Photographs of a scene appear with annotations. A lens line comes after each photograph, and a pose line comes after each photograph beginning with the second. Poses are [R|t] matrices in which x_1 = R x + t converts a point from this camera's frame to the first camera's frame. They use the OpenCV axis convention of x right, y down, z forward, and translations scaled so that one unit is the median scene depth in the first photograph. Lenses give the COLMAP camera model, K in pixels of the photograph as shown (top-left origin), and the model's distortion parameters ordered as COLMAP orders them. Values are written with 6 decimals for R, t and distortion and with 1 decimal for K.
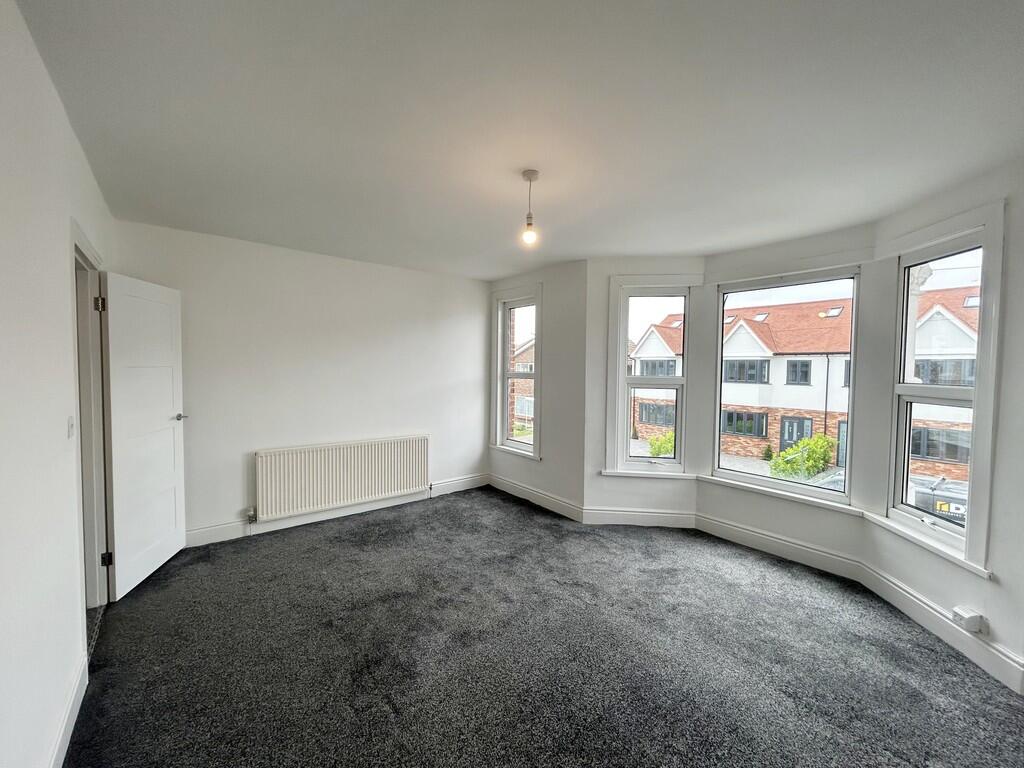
lens RADIAL K [[410.0, 0, 509.3], [0, 410.0, 381.9], [0, 0, 1]] dist [0.003256, 0.000037]
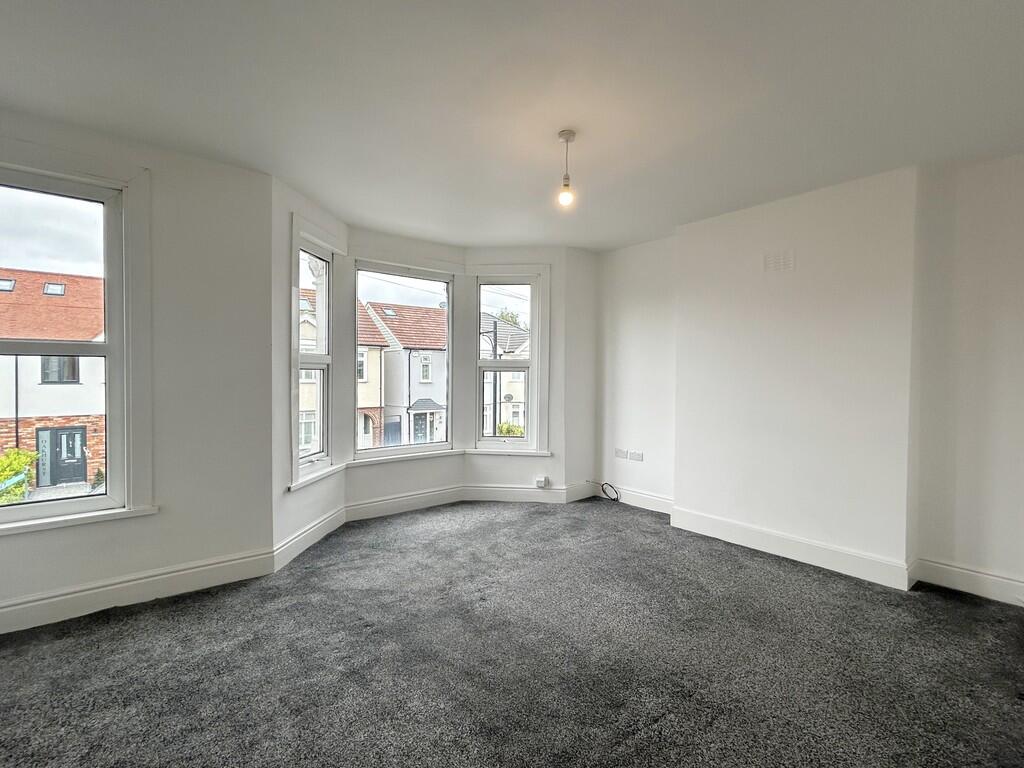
lens RADIAL K [[496.1, 0, 495.5], [0, 496.1, 381.2], [0, 0, 1]] dist [0.004966, -0.000158]
pose [[0.012969, -0.031394, 0.999423, -0.631886], [0.030739, 0.999047, 0.030983, 0.021071], [-0.999443, 0.030320, 0.013922, 0.640820]]
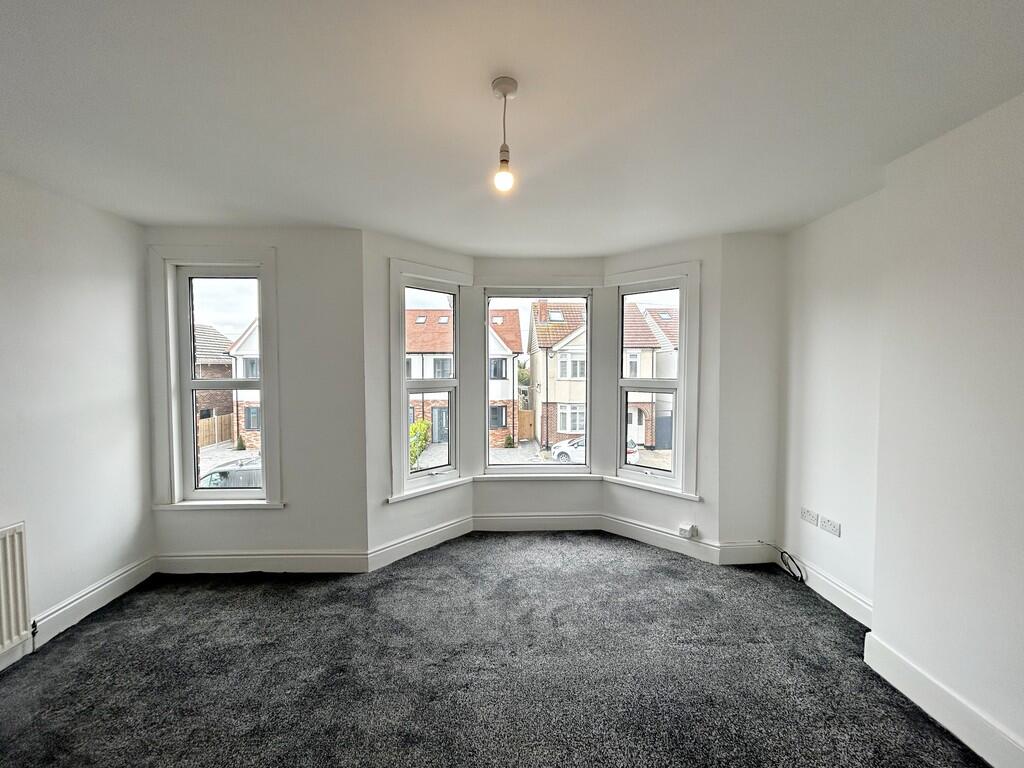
lens RADIAL K [[410.0, 0, 503.8], [0, 410.0, 383.2], [0, 0, 1]] dist [0.003256, 0.000037]
pose [[0.608329, -0.047336, 0.792272, -0.271727], [0.039901, 0.998782, 0.029038, -0.025421], [-0.792681, 0.013948, 0.609477, 0.329706]]
